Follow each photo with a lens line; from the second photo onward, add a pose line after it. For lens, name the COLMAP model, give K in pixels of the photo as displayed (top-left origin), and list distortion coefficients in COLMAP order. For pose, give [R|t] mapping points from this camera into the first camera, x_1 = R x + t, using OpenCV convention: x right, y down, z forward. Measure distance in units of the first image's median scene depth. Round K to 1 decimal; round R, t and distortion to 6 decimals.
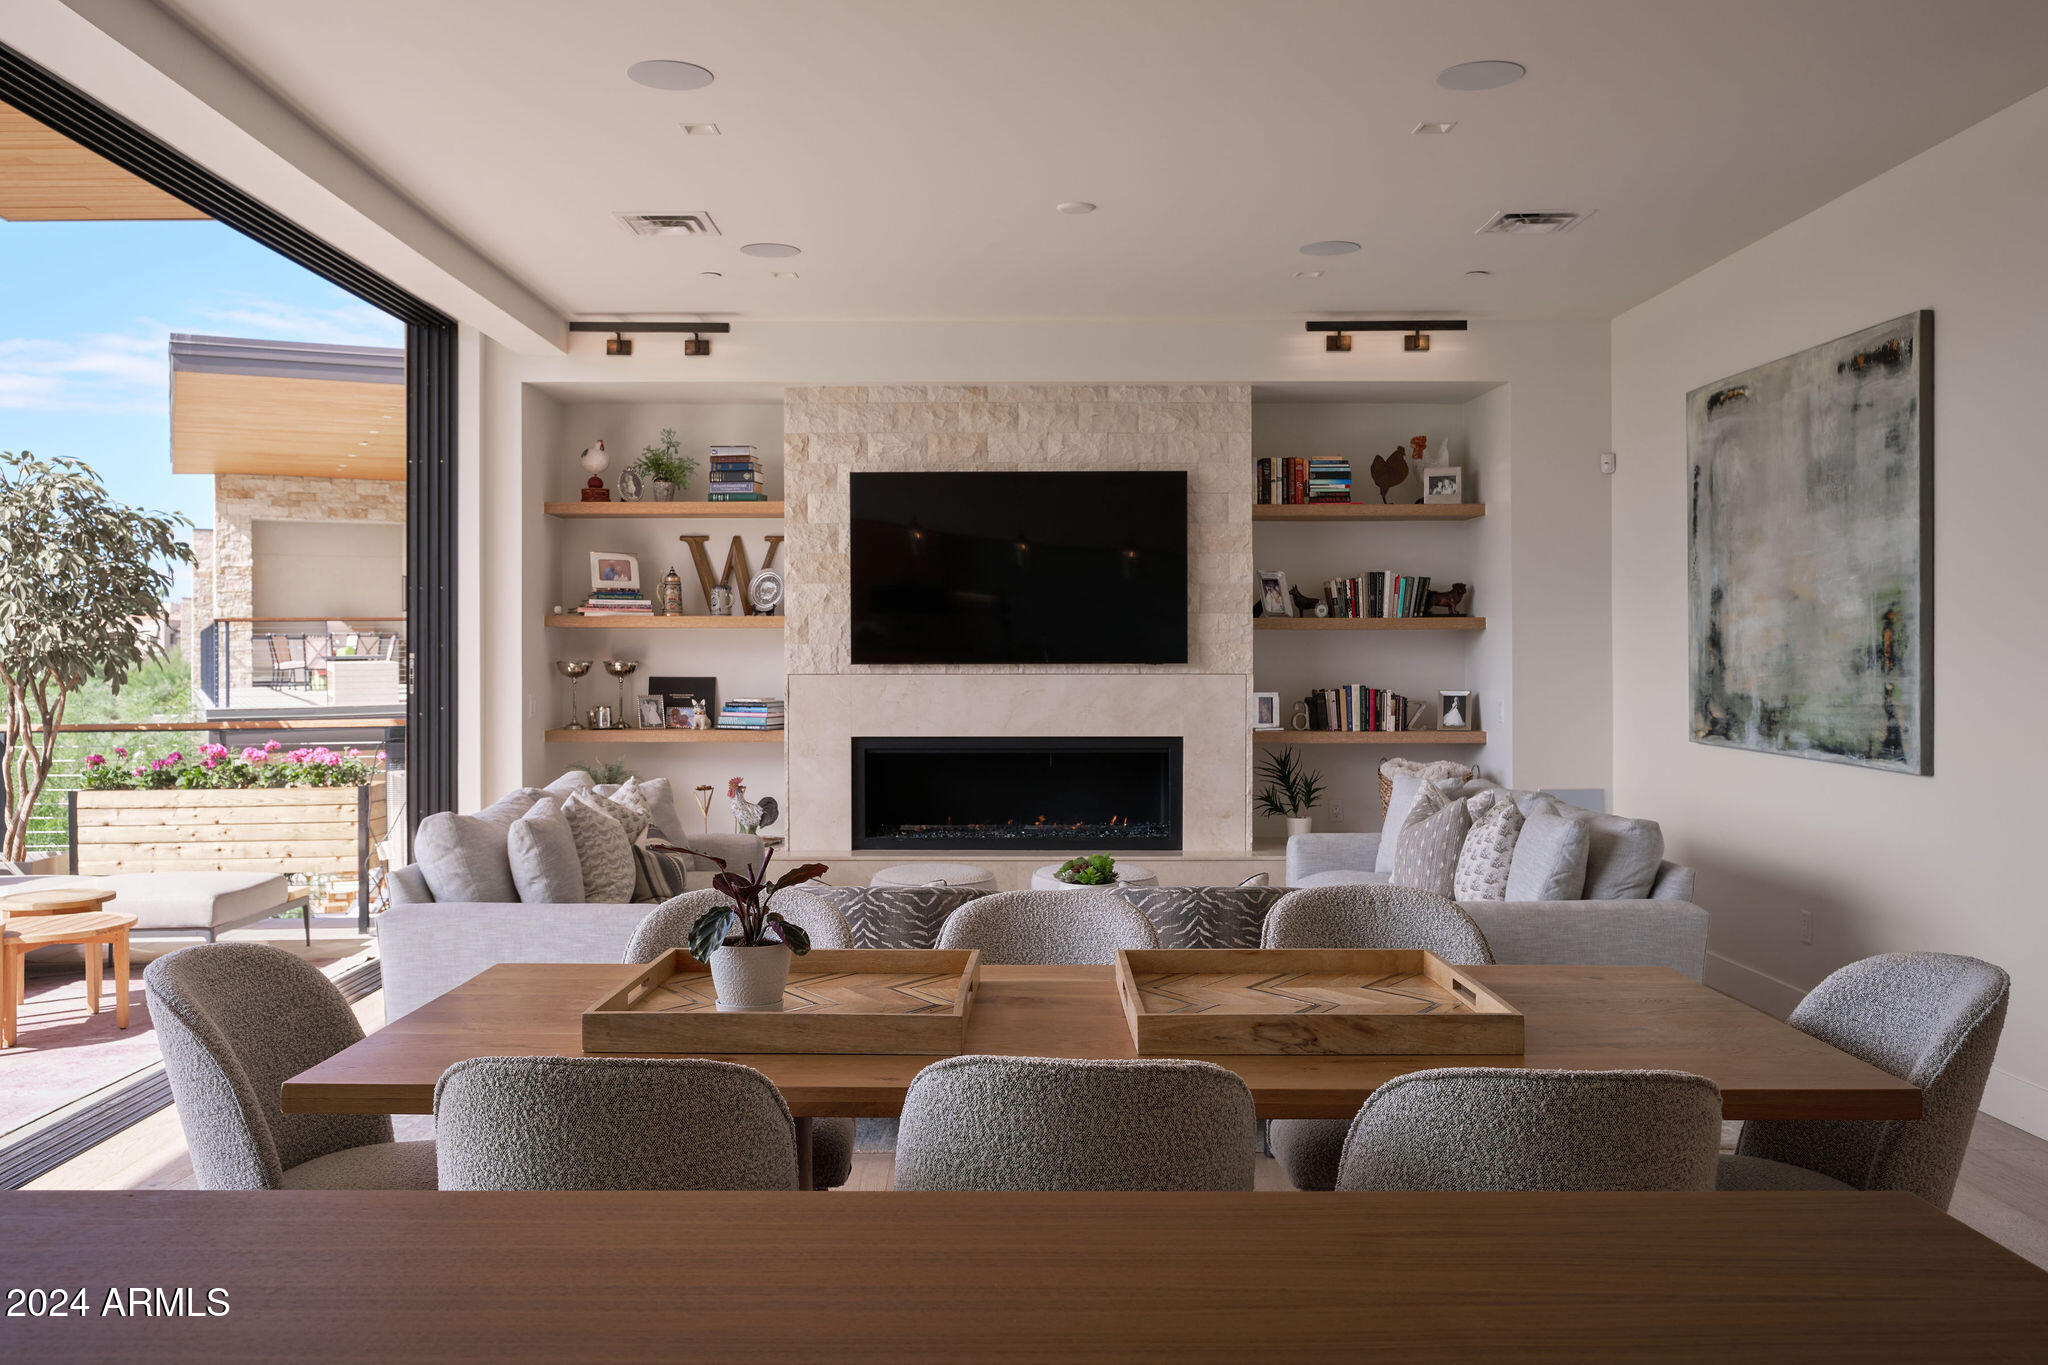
lens RADIAL K [[1675.3, 0, 988.8], [0, 1675.3, 650.0], [0, 0, 1]] dist [0.000179, 0.003776]
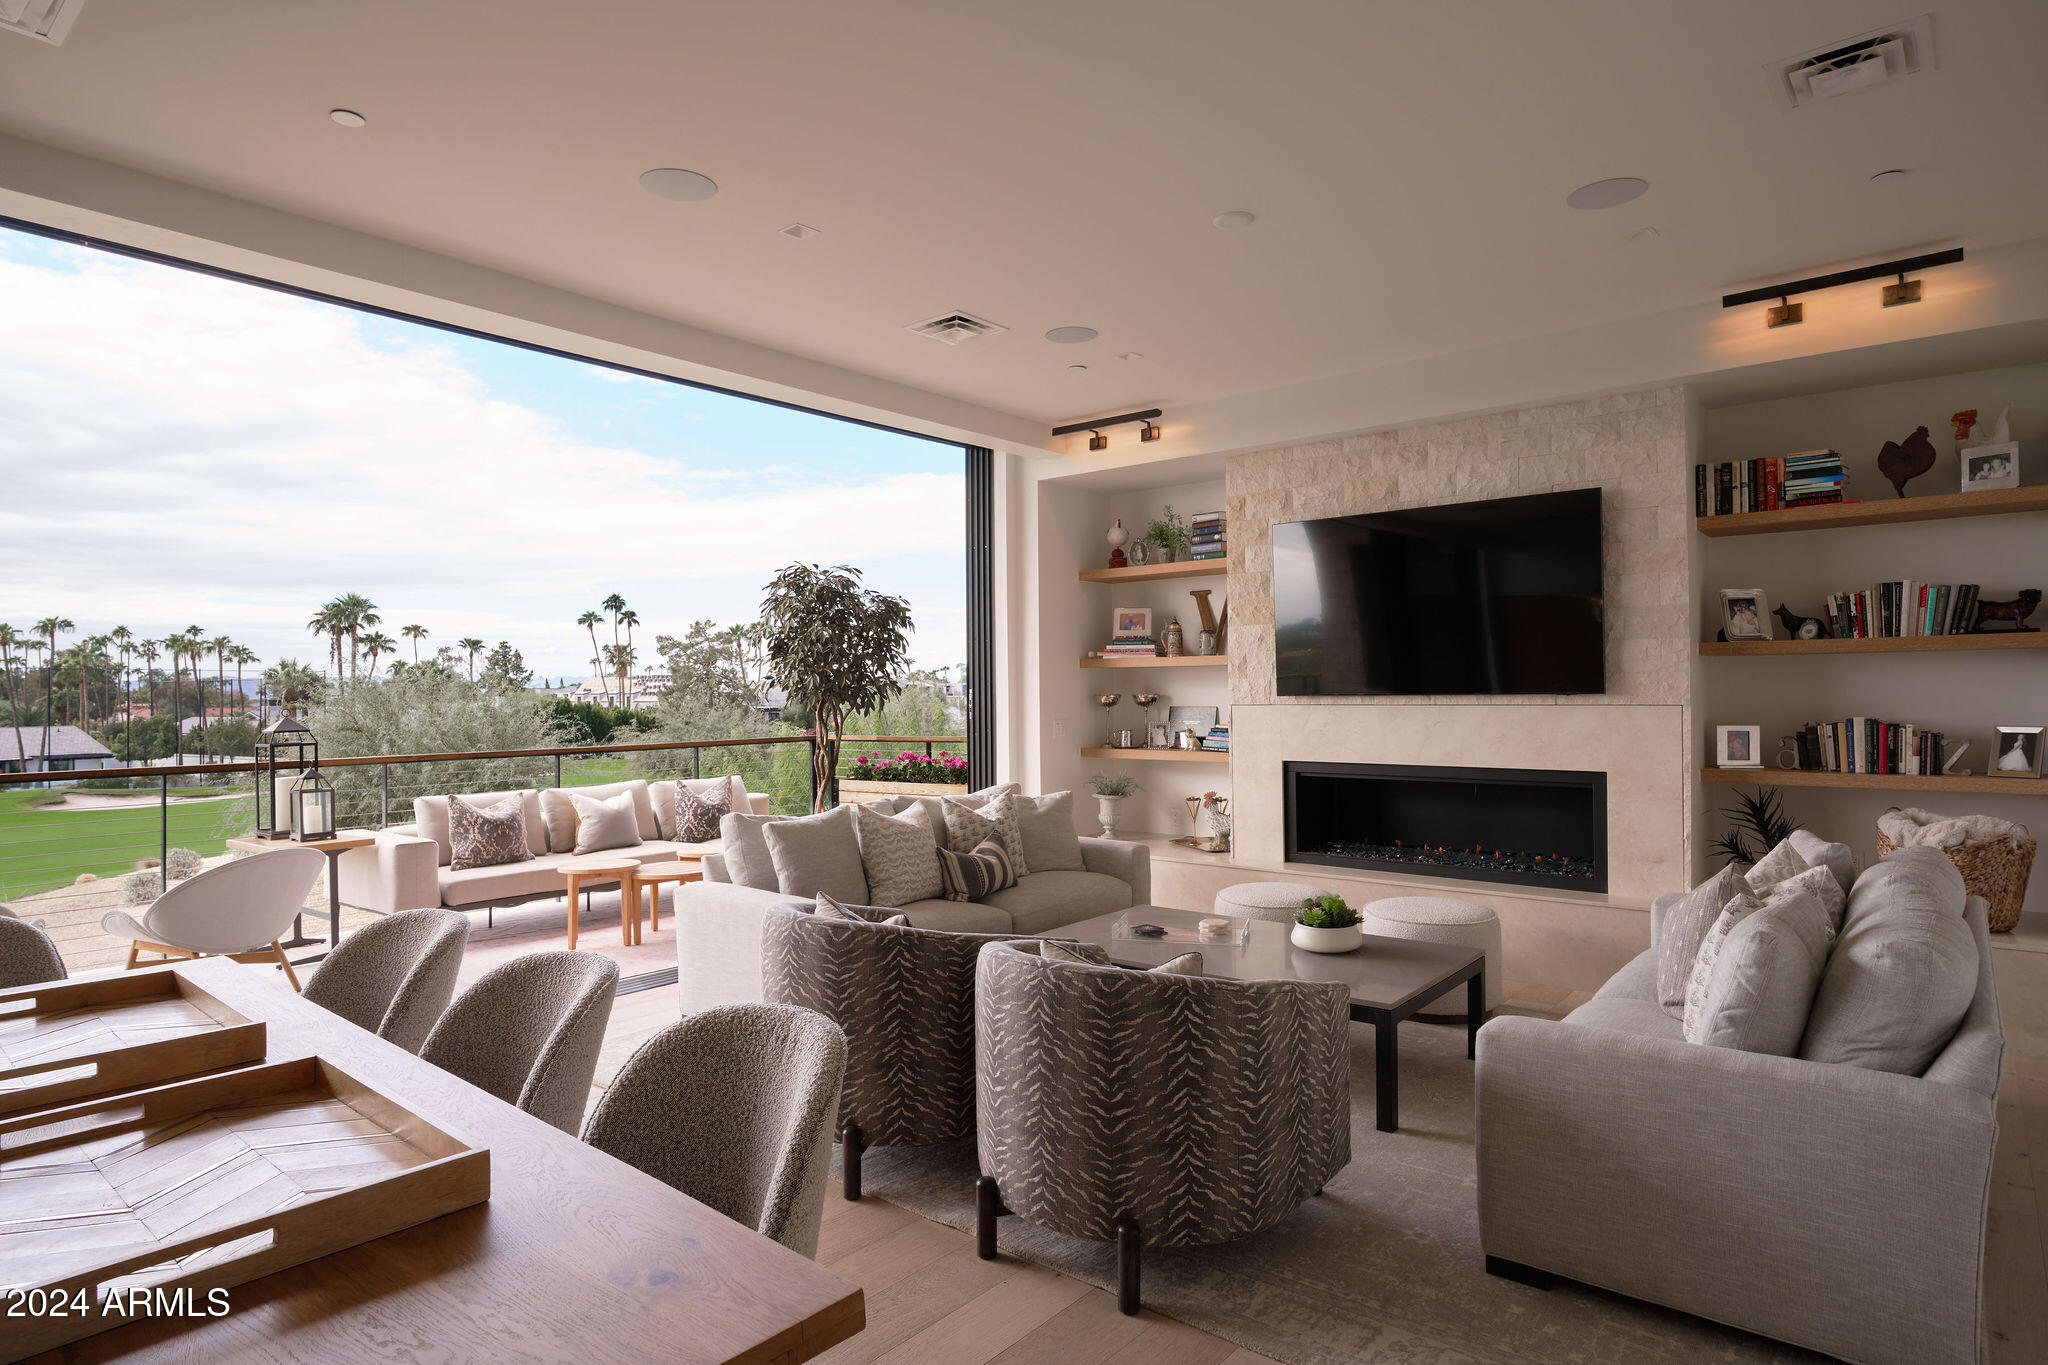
lens RADIAL K [[1131.3, 0, 1029.0], [0, 1131.3, 682.3], [0, 0, 1]] dist [-0.002704, 0.001316]
pose [[0.772911, -0.011628, -0.634408, 0.267452], [0.009840, 0.999931, -0.006339, 0.002550], [0.634438, -0.001343, 0.772972, 0.308660]]
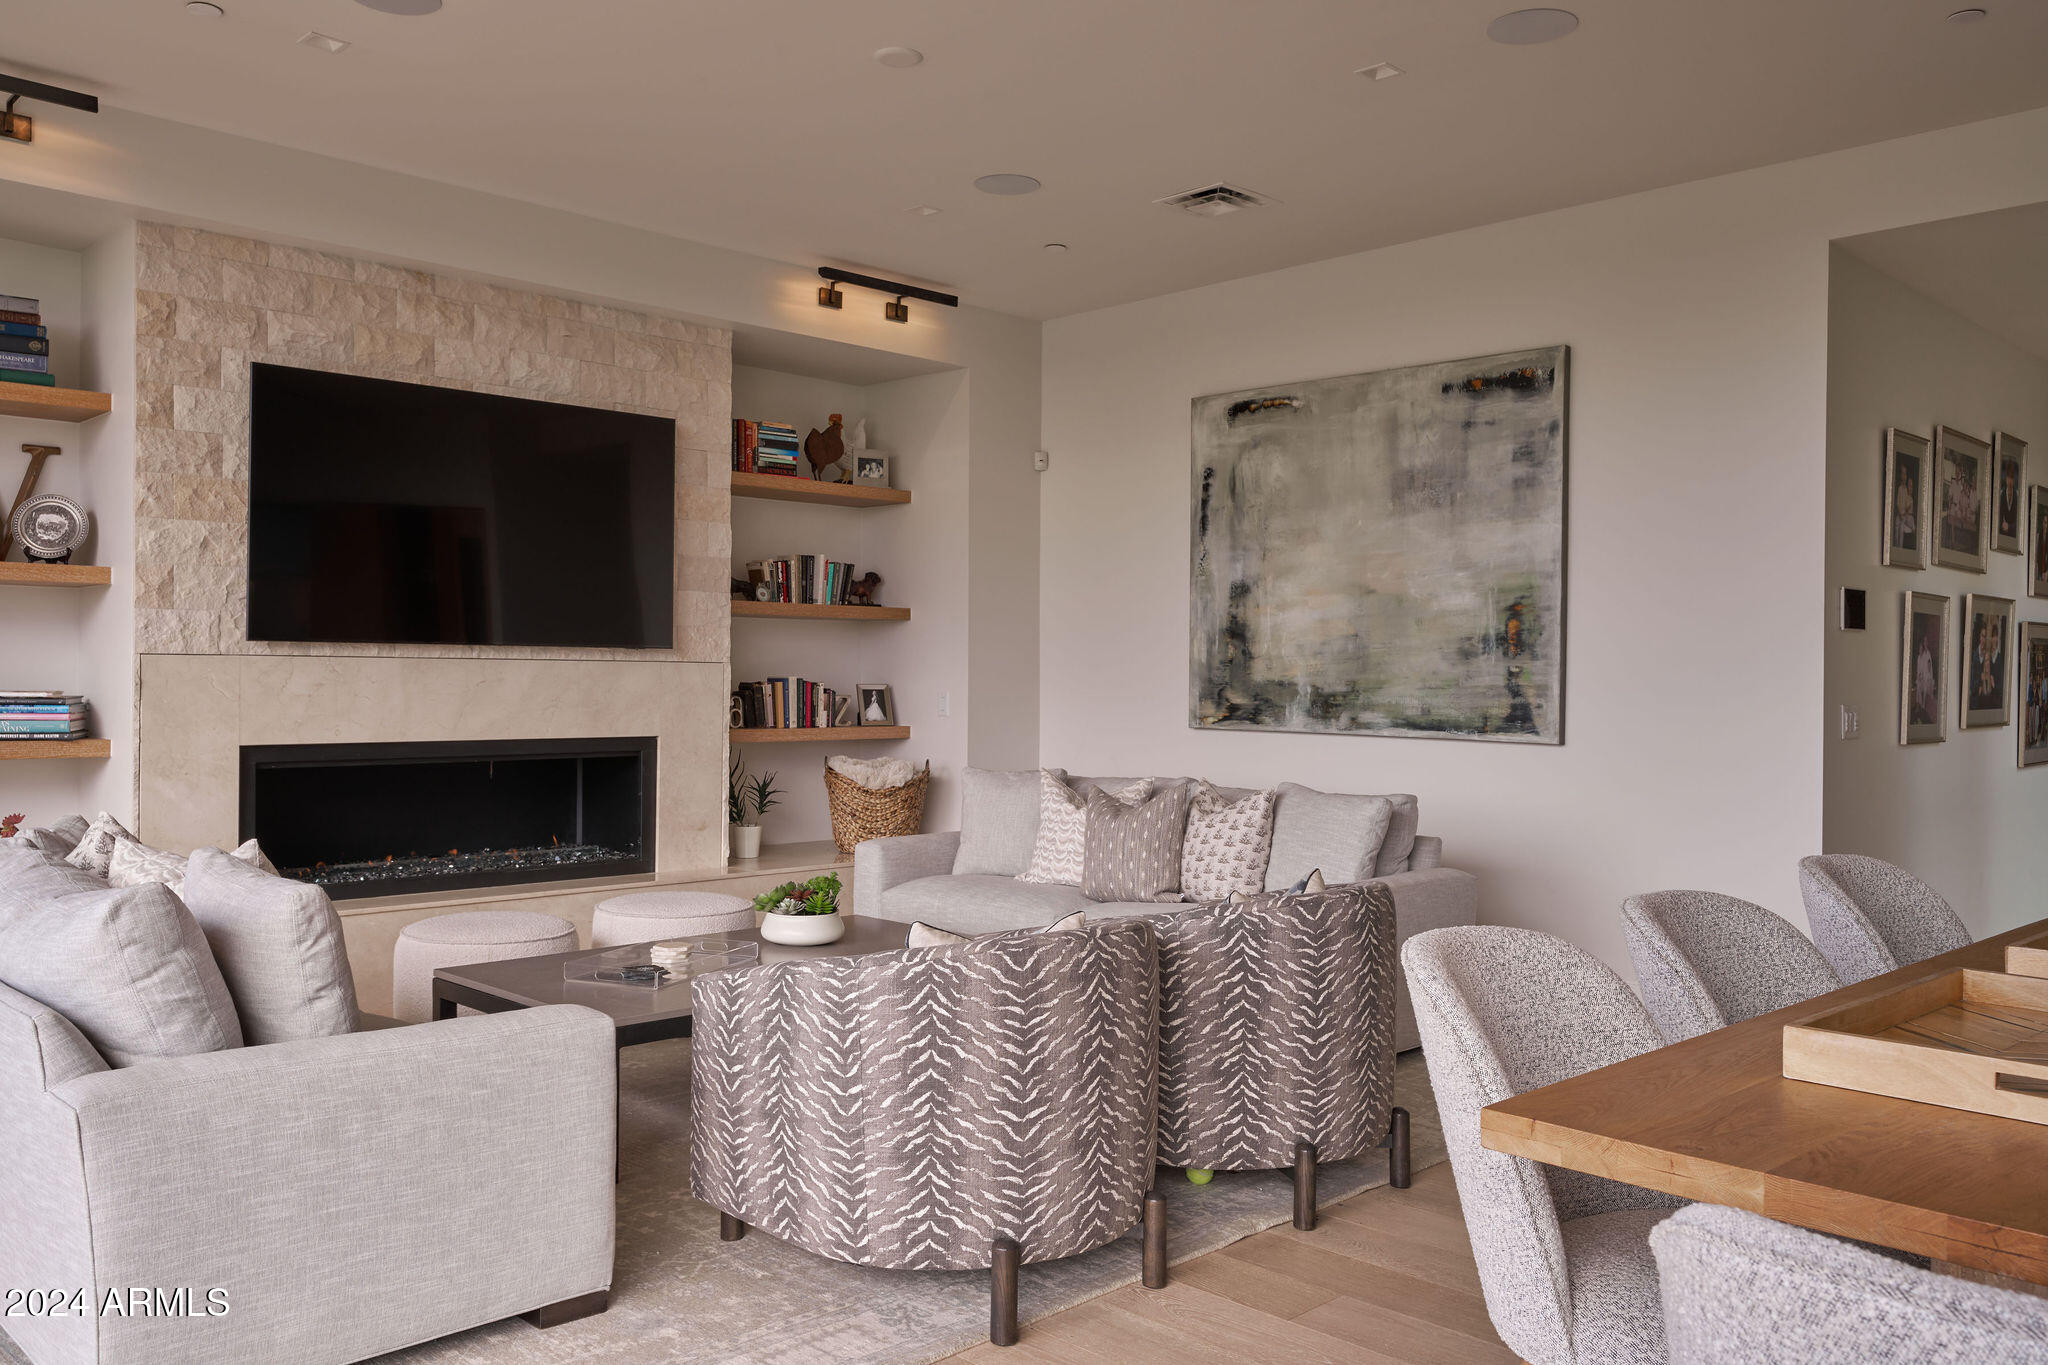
lens RADIAL K [[1593.4, 0, 1021.6], [0, 1593.4, 681.8], [0, 0, 1]] dist [0.003511, -0.000838]
pose [[0.711381, 0.005127, 0.702788, -0.315169], [-0.009875, 0.999948, 0.002701, 0.020542], [-0.702737, -0.008861, 0.711395, 0.306050]]
